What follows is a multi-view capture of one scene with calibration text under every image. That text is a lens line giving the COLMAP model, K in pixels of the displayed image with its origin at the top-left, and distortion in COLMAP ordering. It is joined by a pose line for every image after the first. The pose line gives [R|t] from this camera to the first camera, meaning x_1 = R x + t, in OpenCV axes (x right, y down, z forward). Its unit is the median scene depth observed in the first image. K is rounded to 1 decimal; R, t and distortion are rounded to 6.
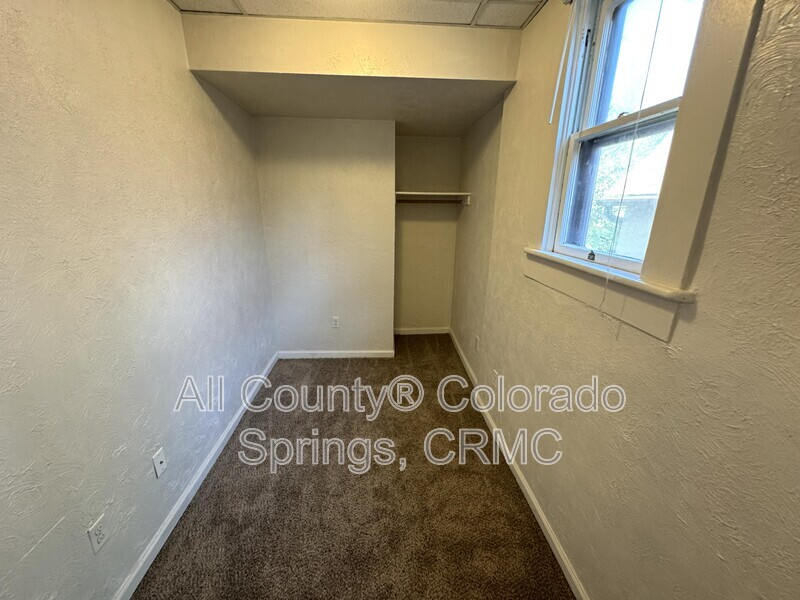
lens RADIAL K [[320.8, 0, 399.5], [0, 320.8, 298.0], [0, 0, 1]] dist [0.002896, 0.000450]
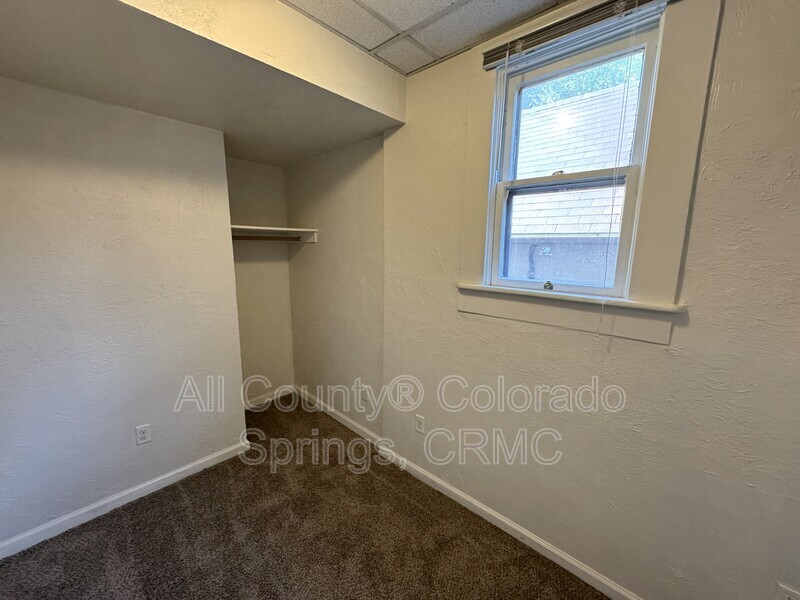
lens RADIAL K [[320.8, 0, 400.4], [0, 320.8, 298.8], [0, 0, 1]] dist [0.002896, 0.000450]
pose [[0.720413, -0.121355, 0.682845, -0.417686], [0.193111, 0.980735, -0.029439, -0.110613], [-0.666118, 0.153073, 0.729970, 0.371269]]
